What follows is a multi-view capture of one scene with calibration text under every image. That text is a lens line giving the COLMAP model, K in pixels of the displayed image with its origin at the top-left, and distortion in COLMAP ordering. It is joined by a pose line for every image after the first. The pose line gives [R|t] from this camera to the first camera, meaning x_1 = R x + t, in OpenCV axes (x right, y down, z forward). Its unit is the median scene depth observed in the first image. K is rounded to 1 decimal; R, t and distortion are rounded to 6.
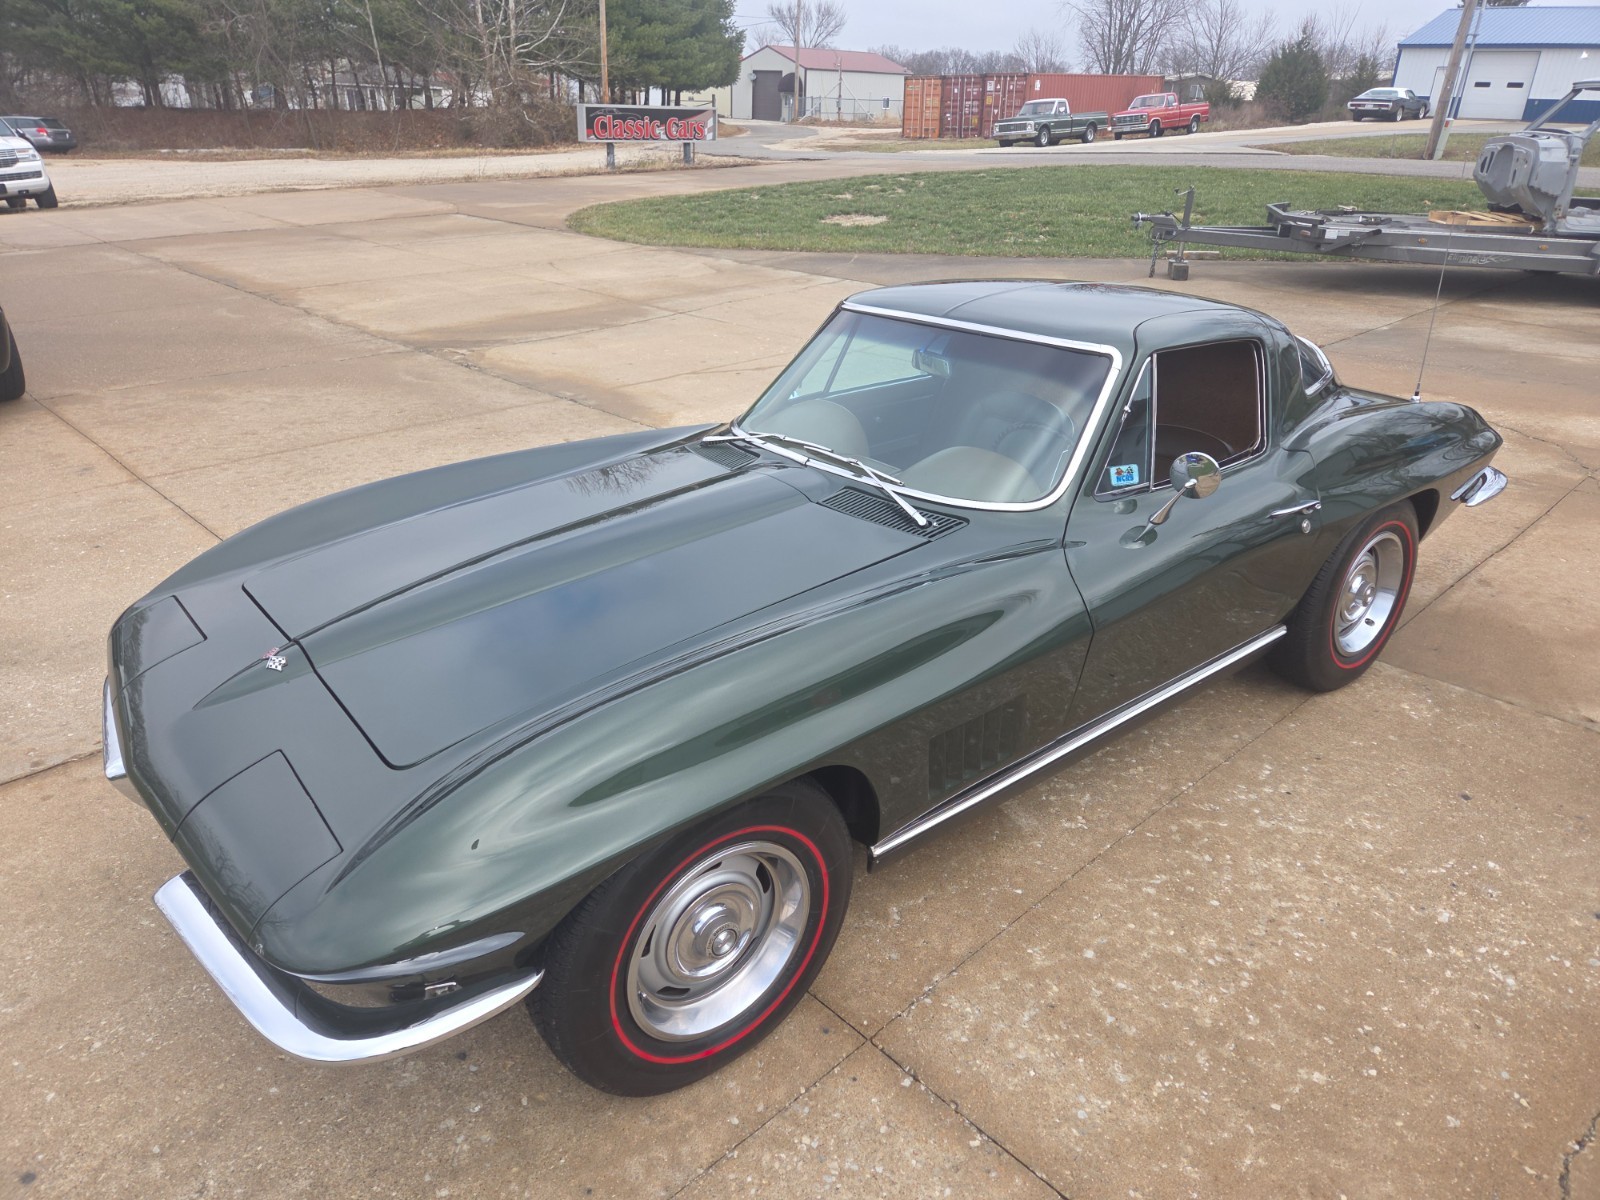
lens RADIAL K [[1067.4, 0, 809.9], [0, 1067.4, 595.1], [0, 0, 1]] dist [0.078064, -0.064676]
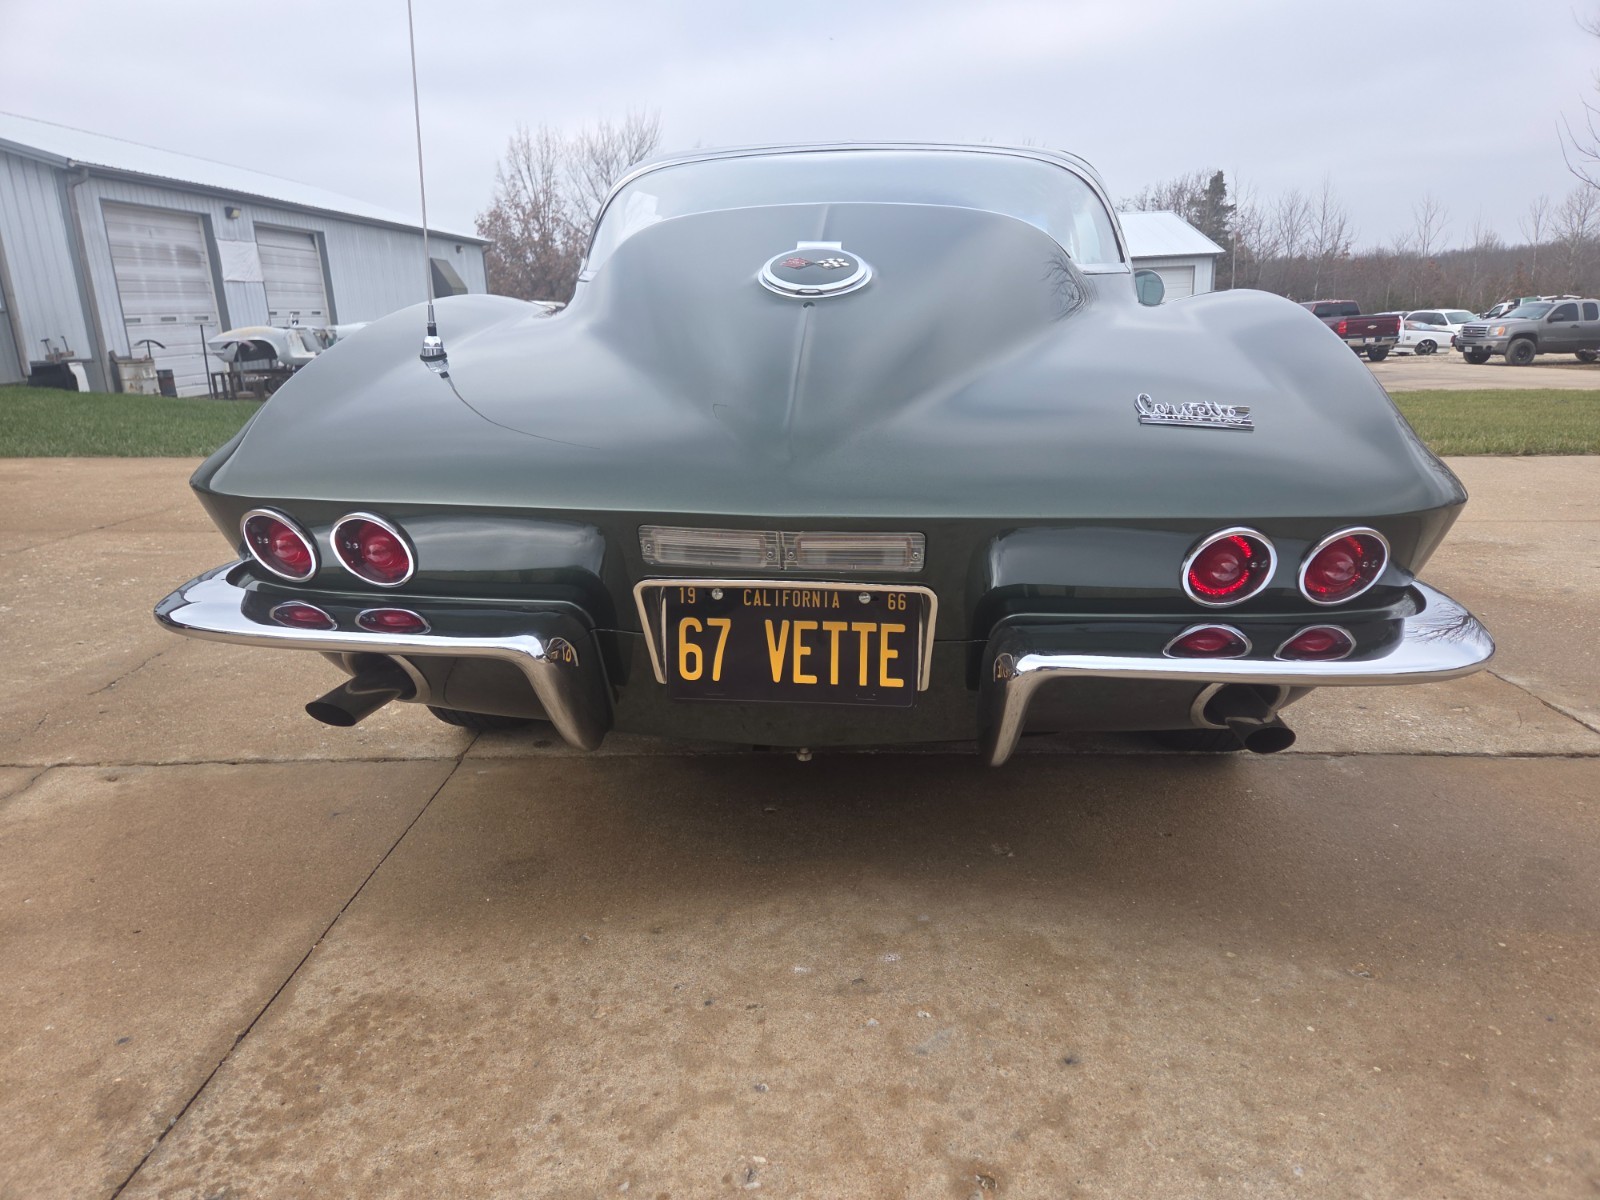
lens RADIAL K [[1067.4, 0, 799.6], [0, 1067.4, 591.5], [0, 0, 1]] dist [0.078064, -0.064676]
pose [[-0.692202, 0.180649, -0.698729, 0.840561], [-0.289061, 0.817720, 0.497773, -0.386104], [0.661287, 0.546535, -0.513809, 1.488618]]
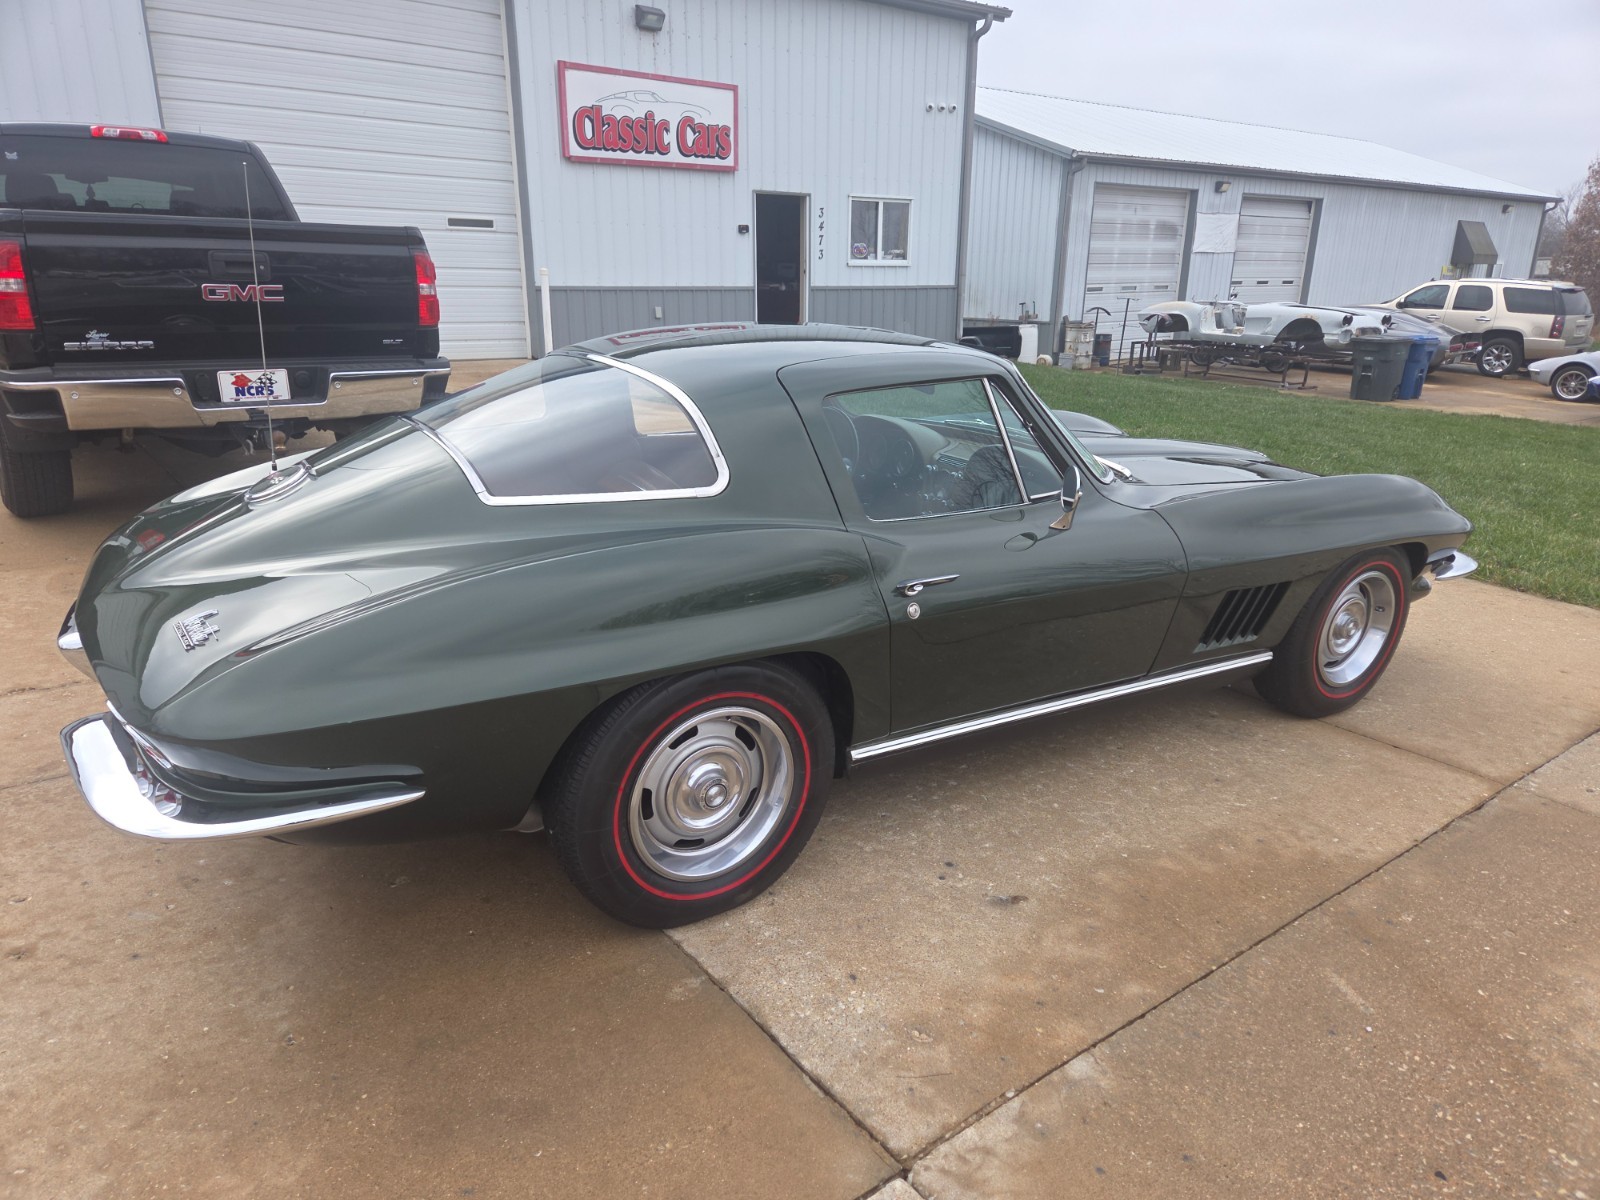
lens RADIAL K [[1067.4, 0, 799.5], [0, 1067.4, 603.6], [0, 0, 1]] dist [0.078064, -0.064676]
pose [[-0.994517, -0.068678, 0.078864, 0.117104], [0.002288, 0.739663, 0.672974, -0.698899], [-0.104552, 0.669464, -0.735450, 1.746397]]
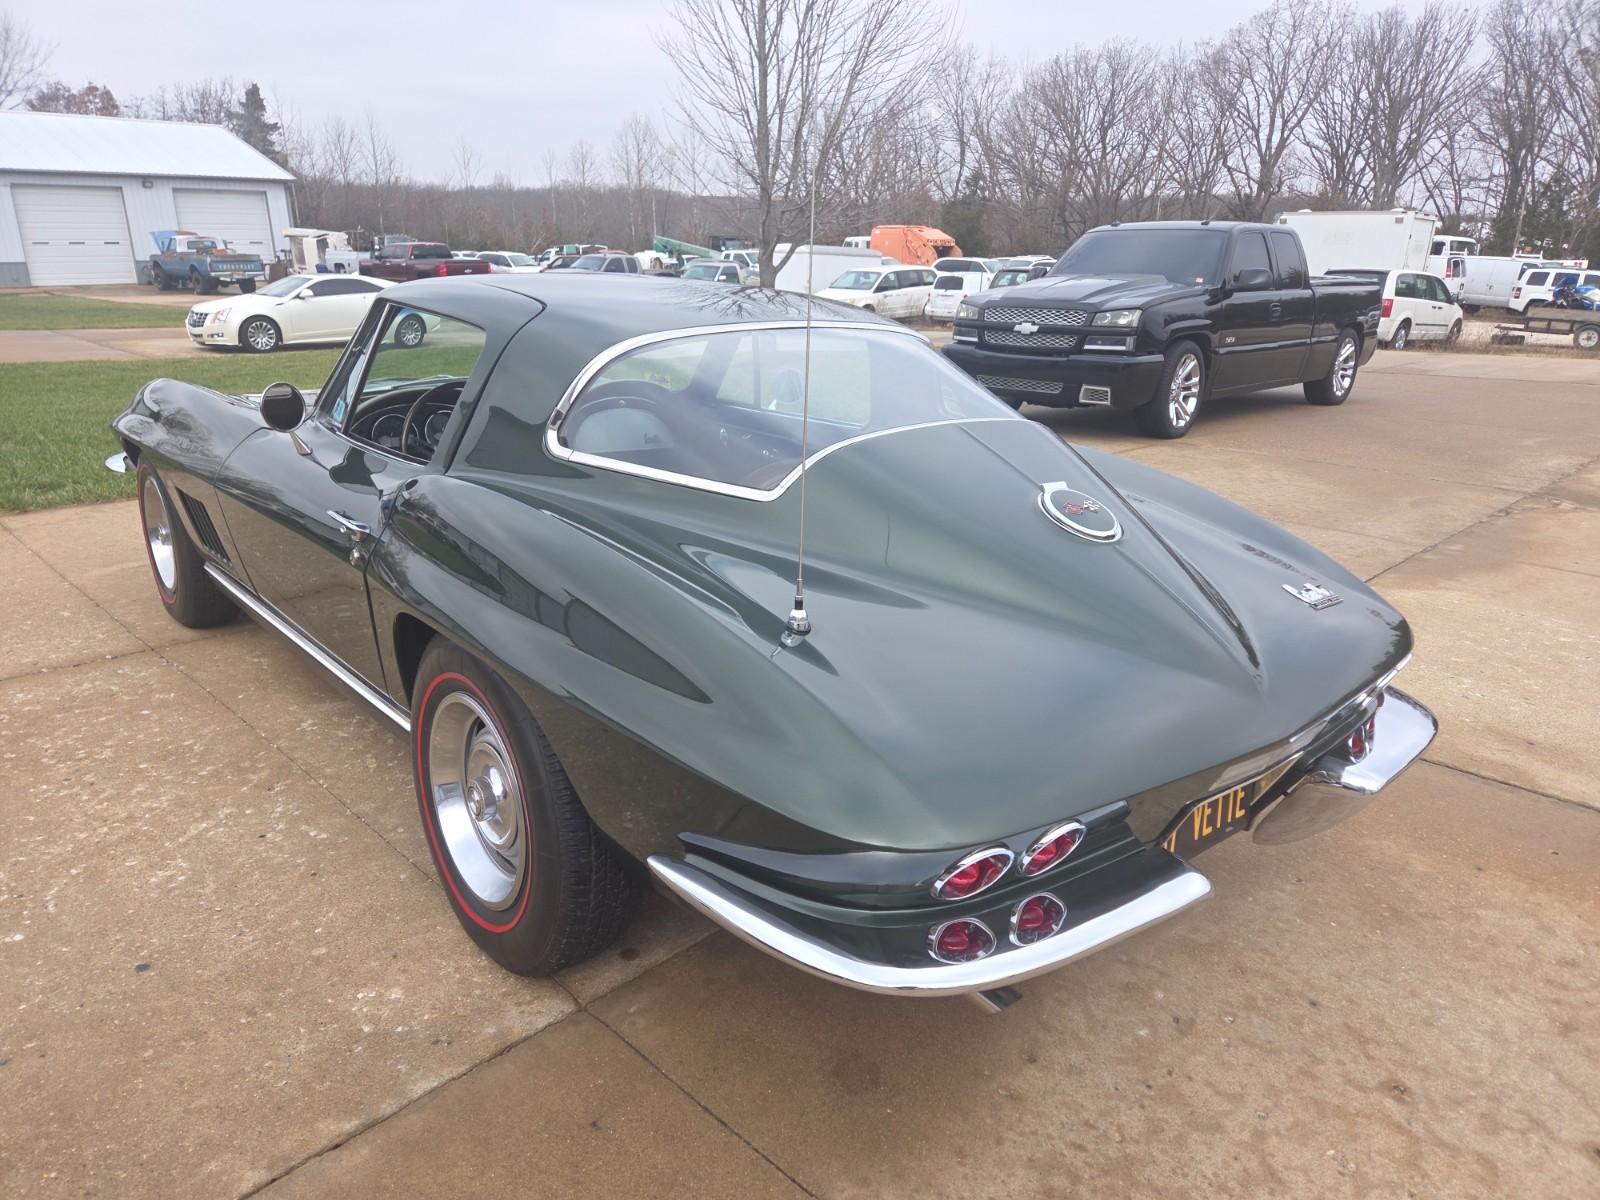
lens RADIAL K [[1067.4, 0, 794.7], [0, 1067.4, 604.8], [0, 0, 1]] dist [0.078064, -0.064676]
pose [[0.030983, 0.308078, -0.950856, 1.037045], [-0.437931, 0.859325, 0.264153, -0.319836], [0.898475, 0.408225, 0.161541, 1.011325]]
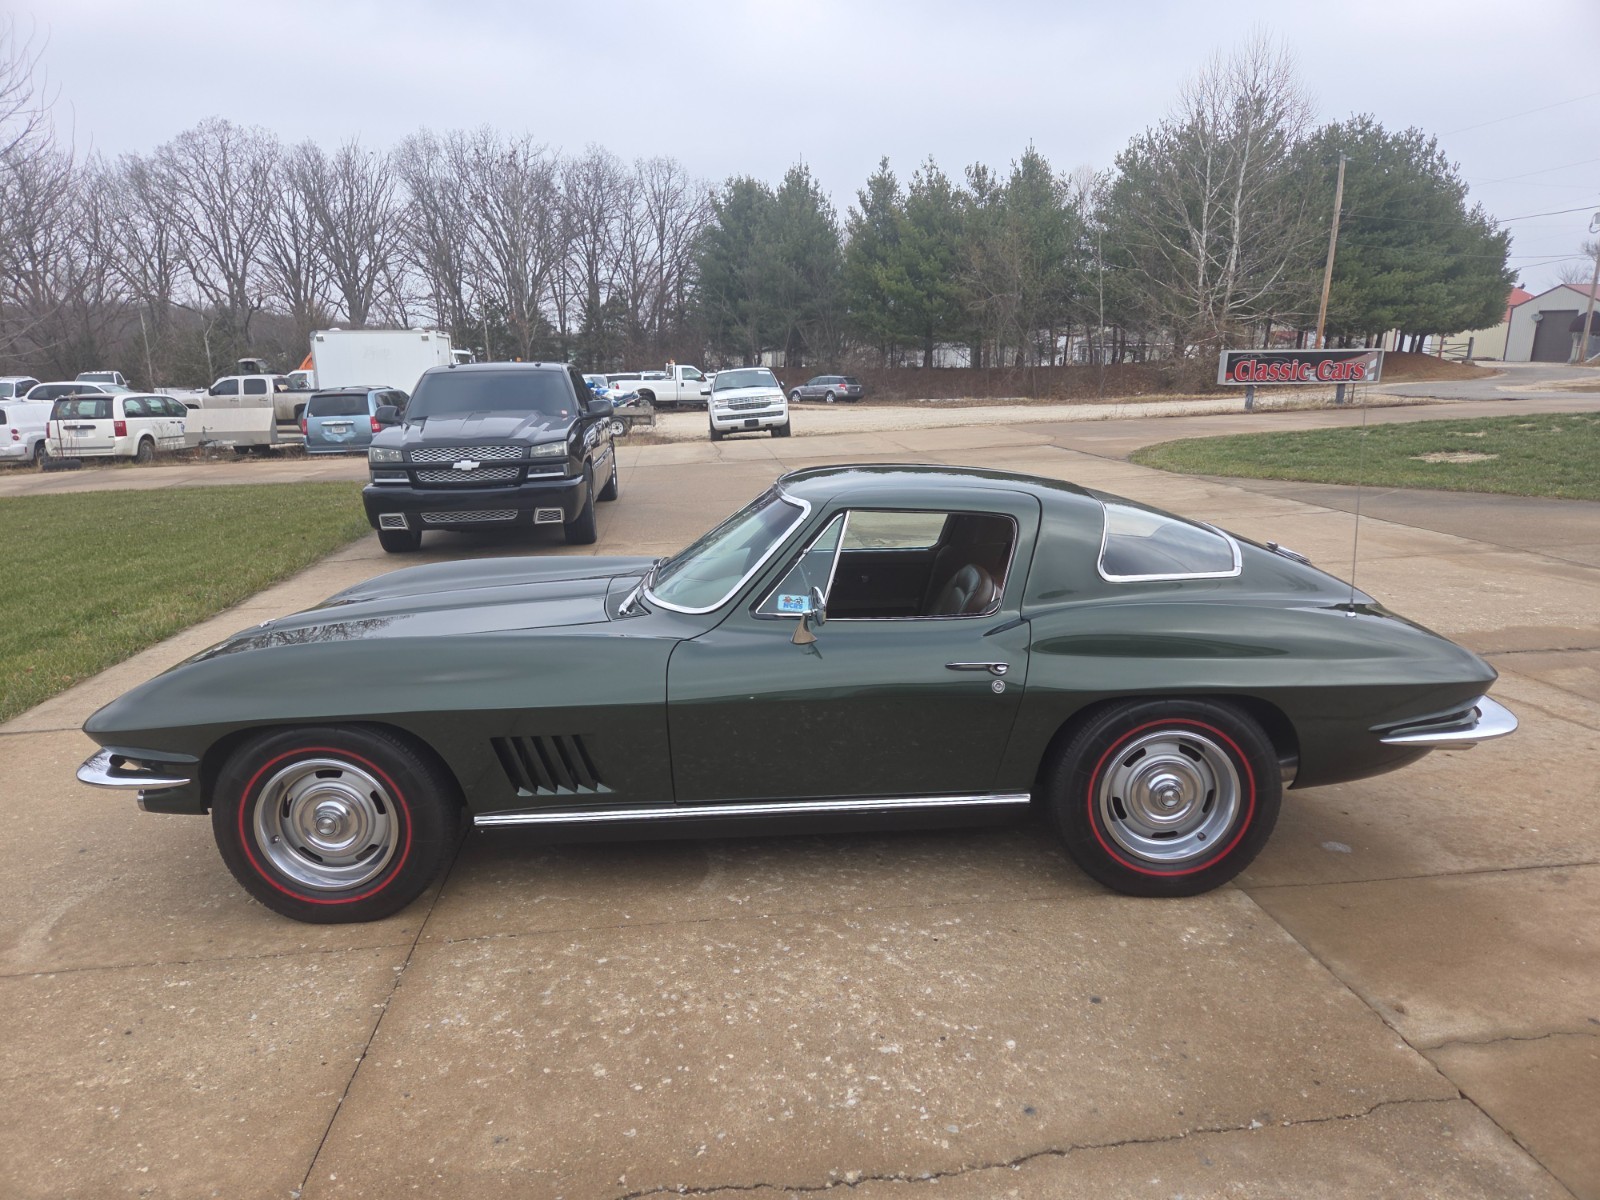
lens RADIAL K [[1067.4, 0, 798.1], [0, 1067.4, 608.3], [0, 0, 1]] dist [0.078064, -0.064676]
pose [[0.792706, 0.118304, -0.598015, 0.792847], [-0.233658, 0.965032, -0.118818, 0.027766], [0.563047, 0.233918, 0.792629, 0.042674]]
